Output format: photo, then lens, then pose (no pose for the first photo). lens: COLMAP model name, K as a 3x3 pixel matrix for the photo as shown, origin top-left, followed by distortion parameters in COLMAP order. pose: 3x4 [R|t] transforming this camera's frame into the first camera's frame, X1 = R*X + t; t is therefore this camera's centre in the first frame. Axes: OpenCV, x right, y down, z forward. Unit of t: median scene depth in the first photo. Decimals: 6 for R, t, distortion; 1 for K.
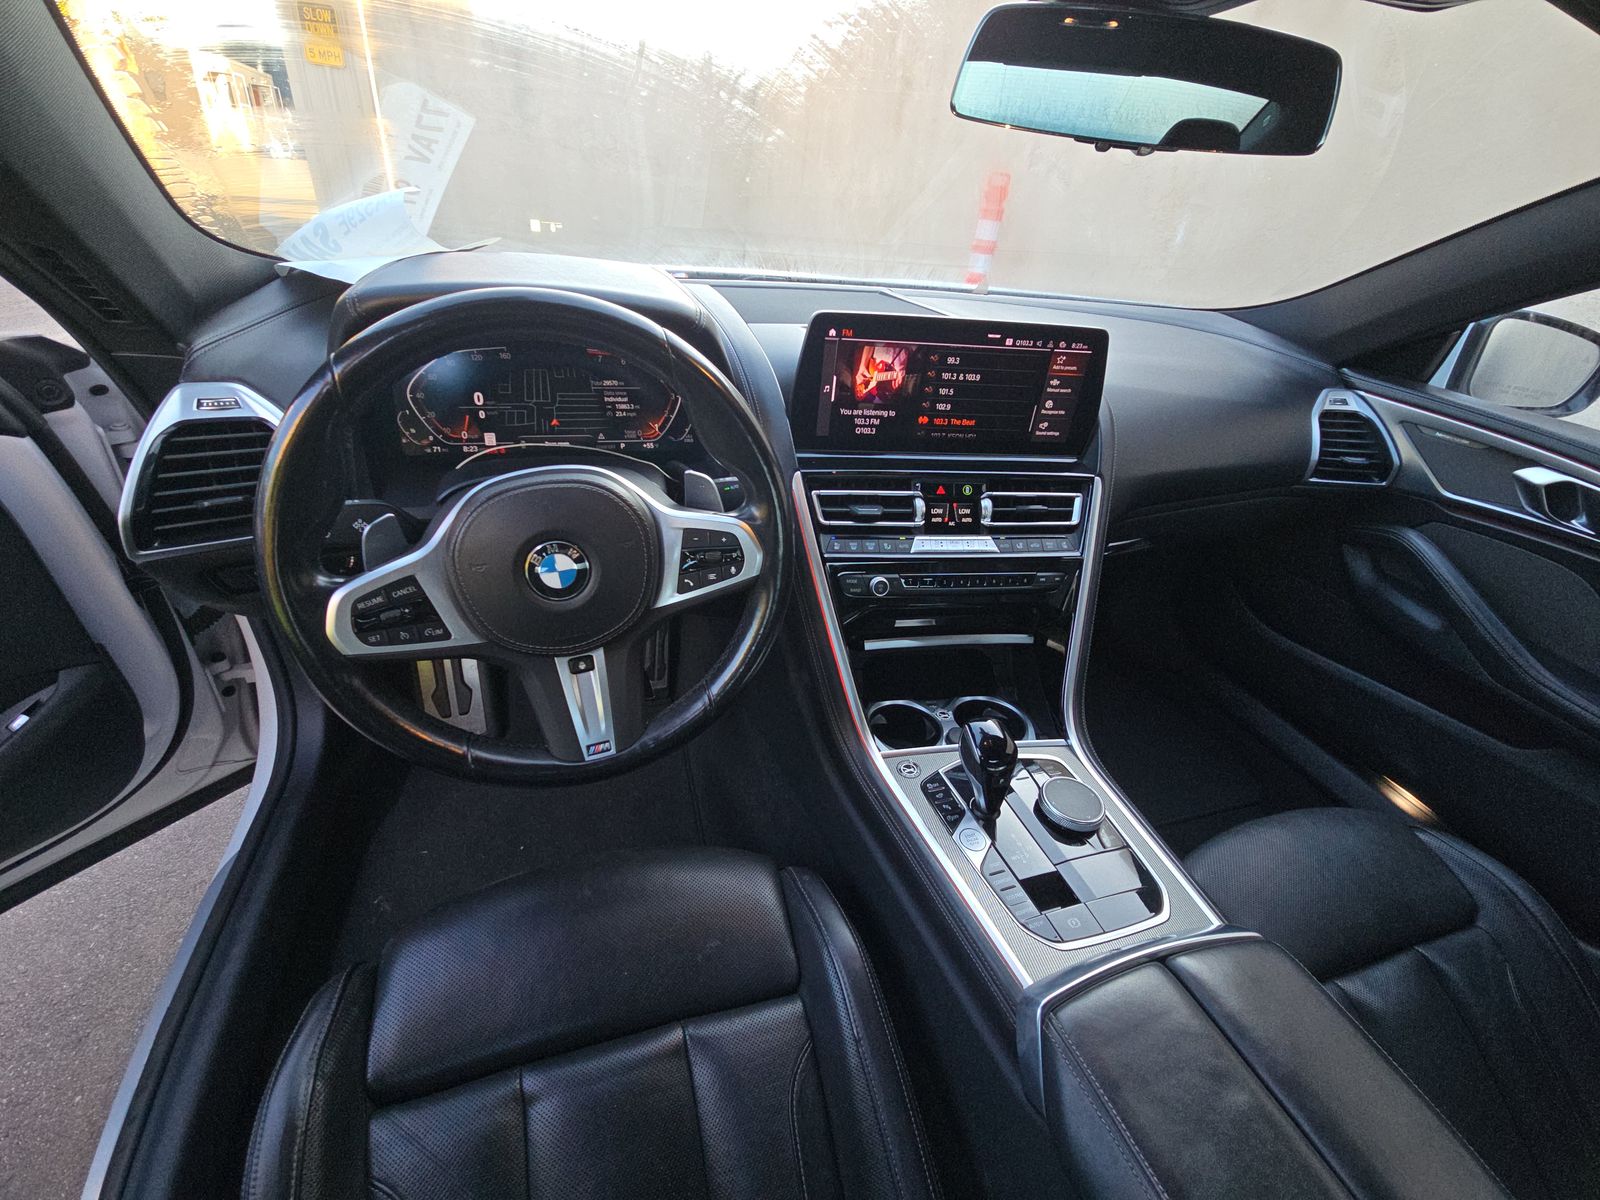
lens RADIAL K [[644.2, 0, 794.5], [0, 644.2, 598.9], [0, 0, 1]] dist [-0.001952, -0.000378]
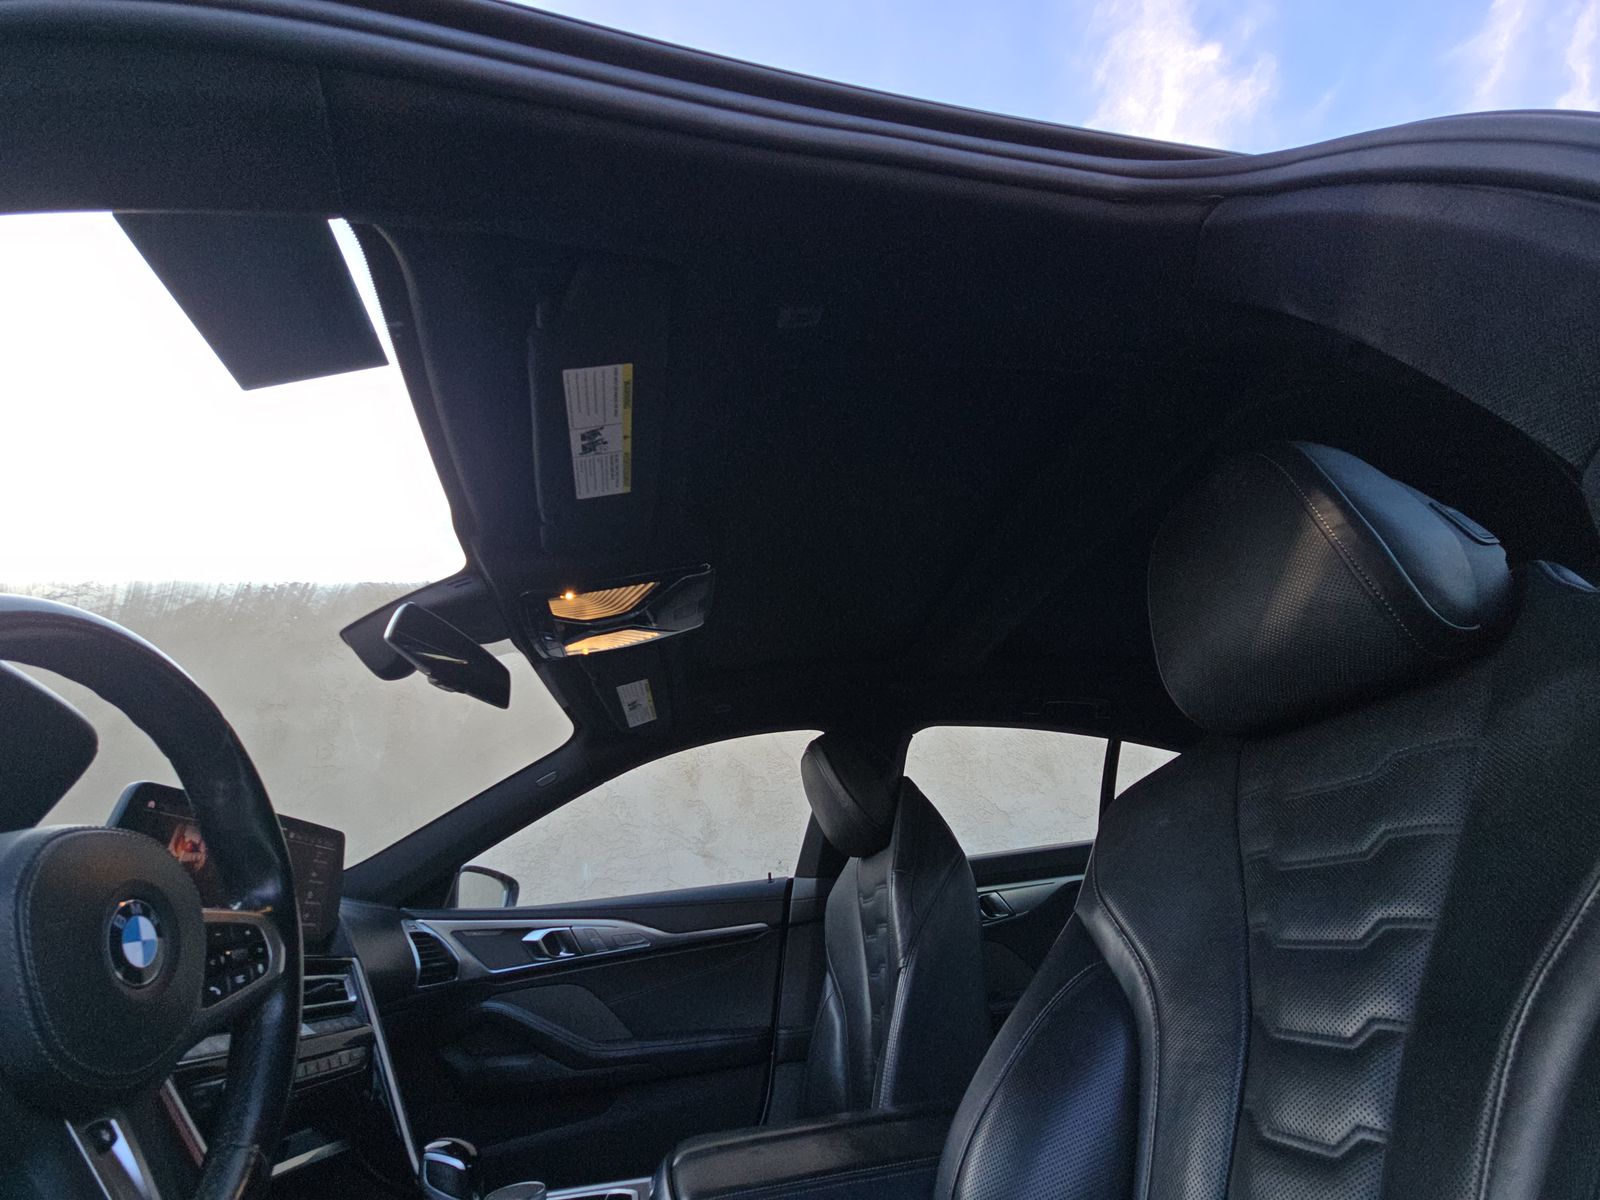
lens RADIAL K [[644.2, 0, 794.5], [0, 644.2, 598.9], [0, 0, 1]] dist [-0.001952, -0.000378]
pose [[0.123524, 0.386540, 0.913963, -0.783356], [0.606132, 0.699851, -0.377906, 0.291817], [-0.785714, 0.600662, -0.147846, 0.223370]]
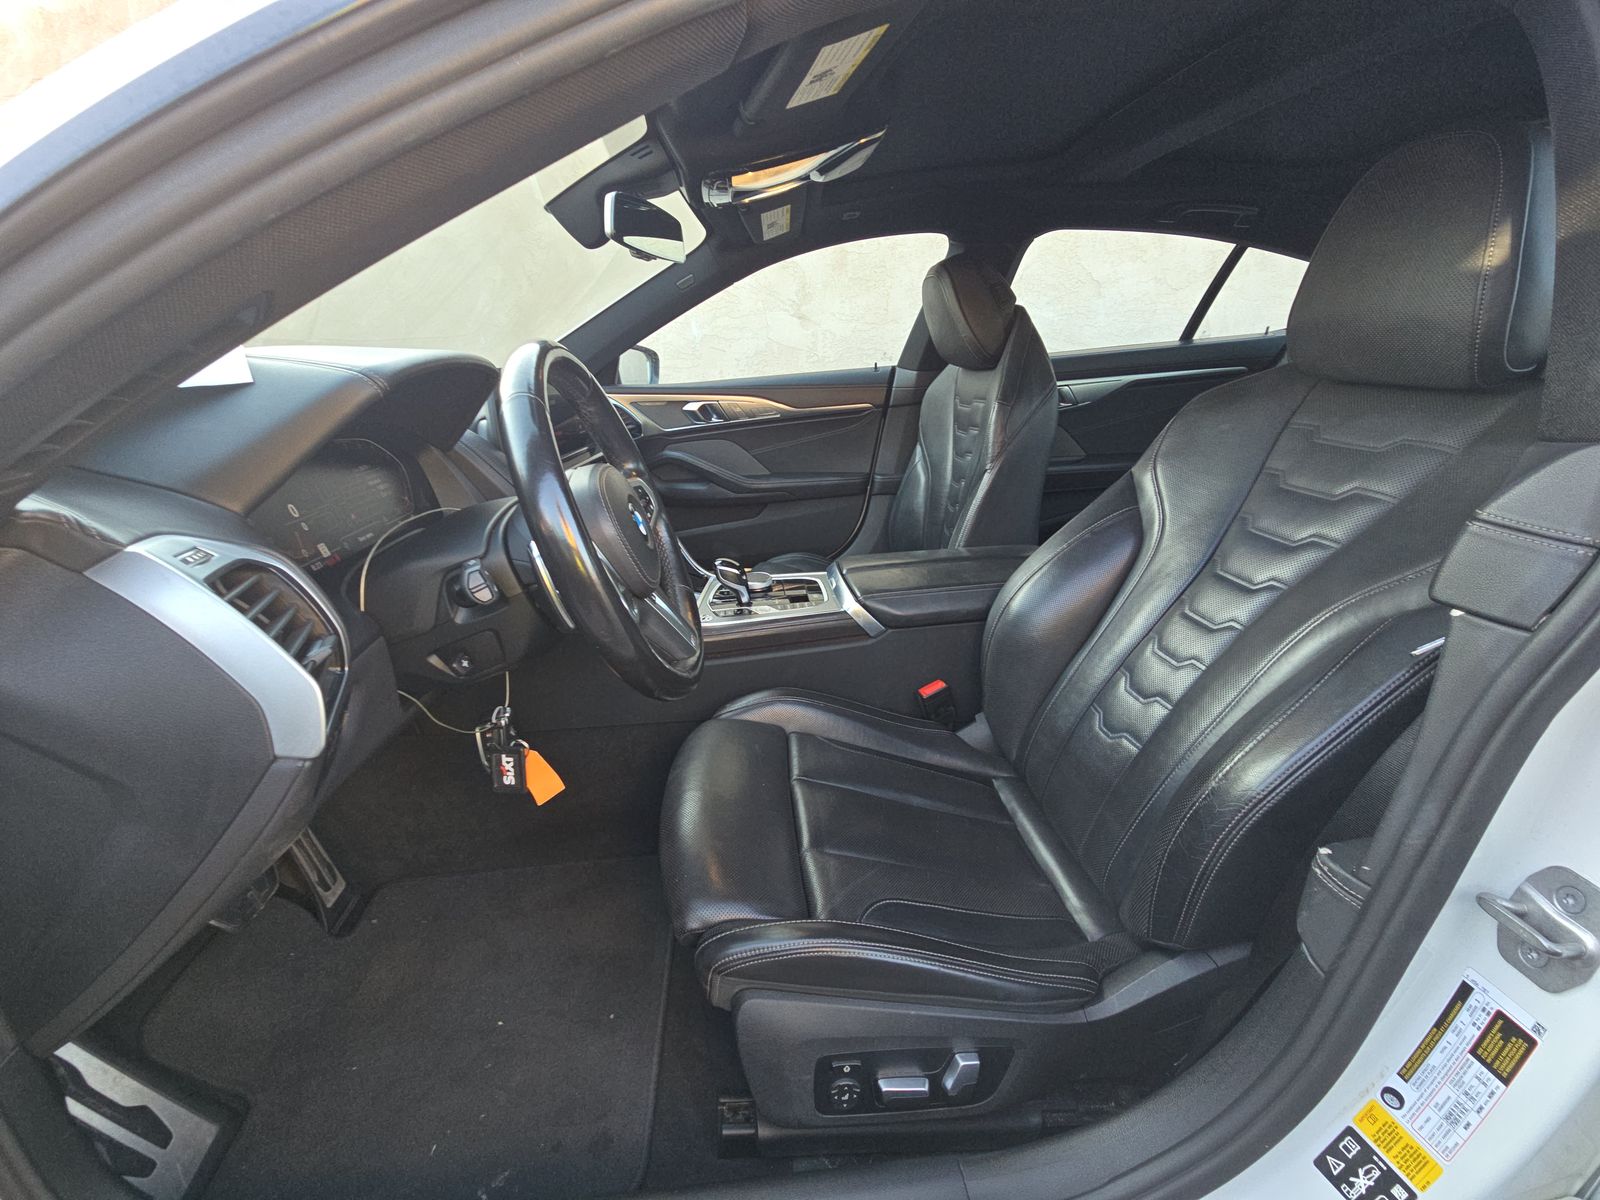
lens RADIAL K [[644.2, 0, 794.5], [0, 644.2, 598.9], [0, 0, 1]] dist [-0.001952, -0.000378]
pose [[0.197850, -0.432557, 0.879630, -1.170483], [0.569666, 0.781013, 0.255930, -0.055611], [-0.797707, 0.450459, 0.400936, 0.178797]]
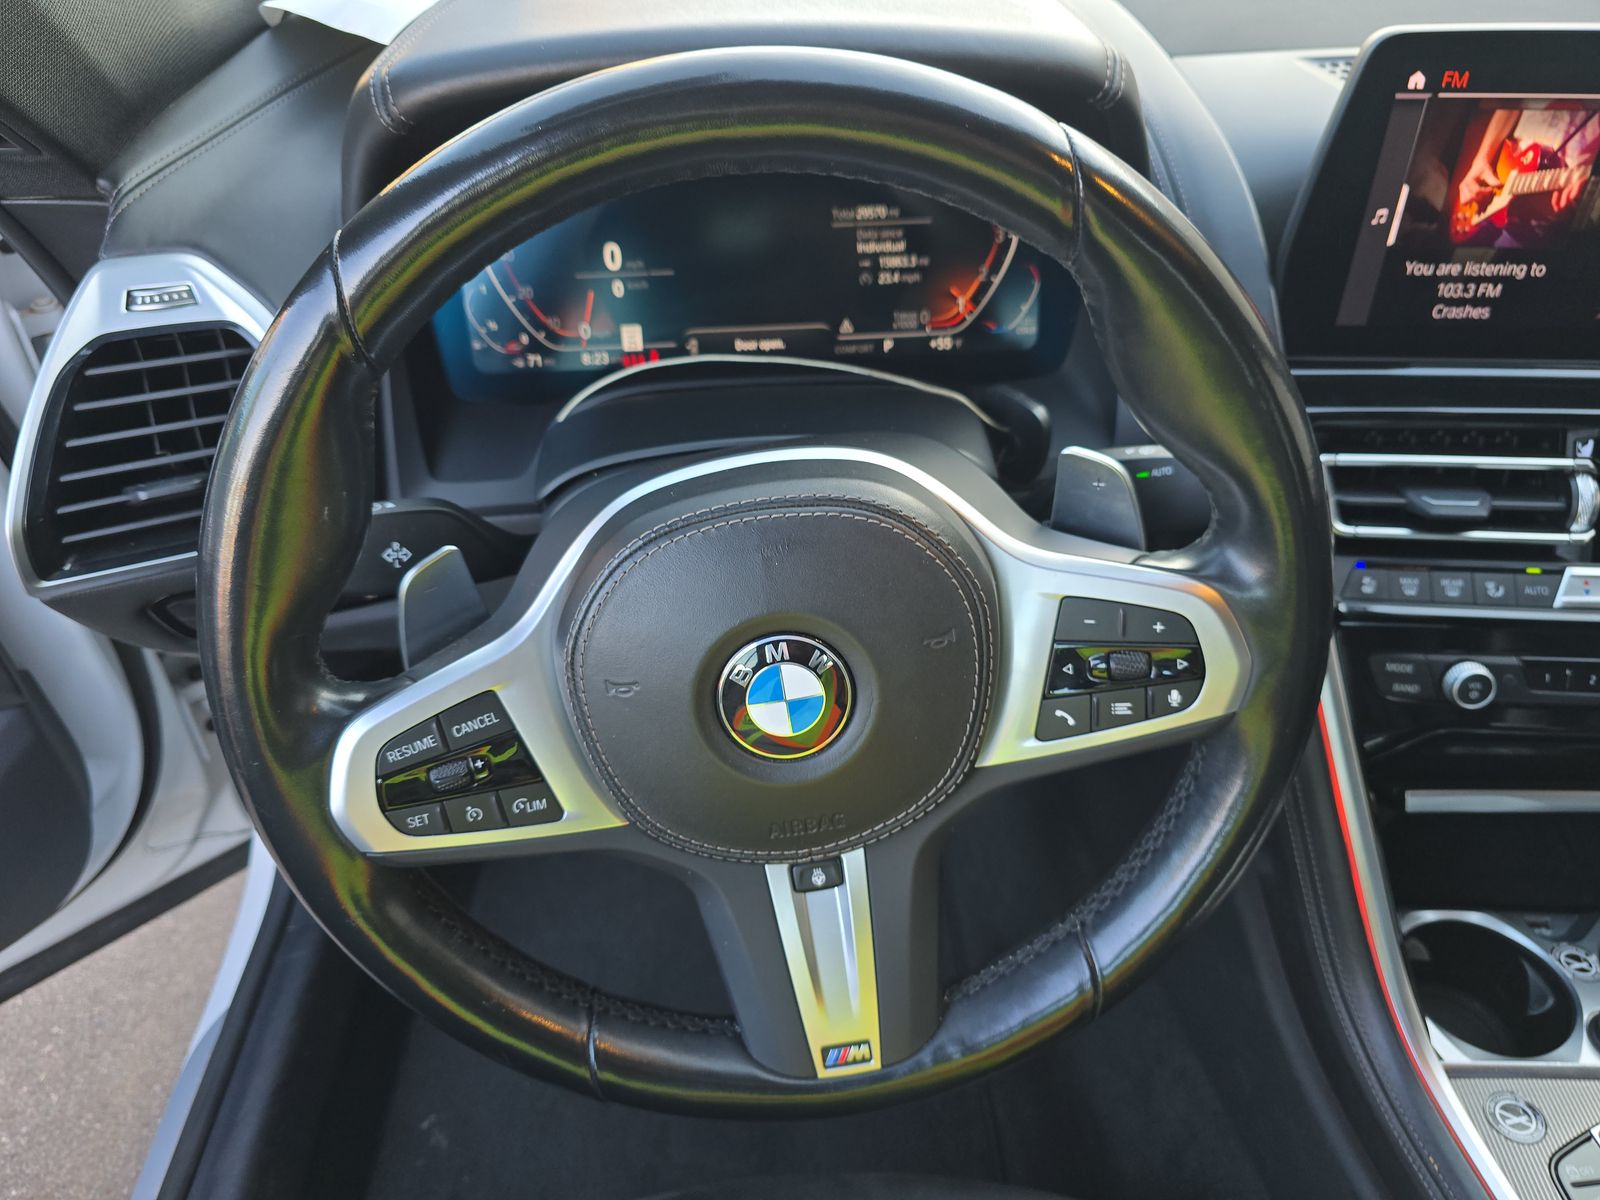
lens RADIAL K [[1095.5, 0, 807.4], [0, 1095.5, 596.6], [0, 0, 1]] dist [0.014549, -0.029210]
pose [[0.968386, 0.059084, -0.242360, -0.126801], [-0.037980, 0.995141, 0.090843, -0.134113], [0.246550, -0.078767, 0.965924, 0.203571]]
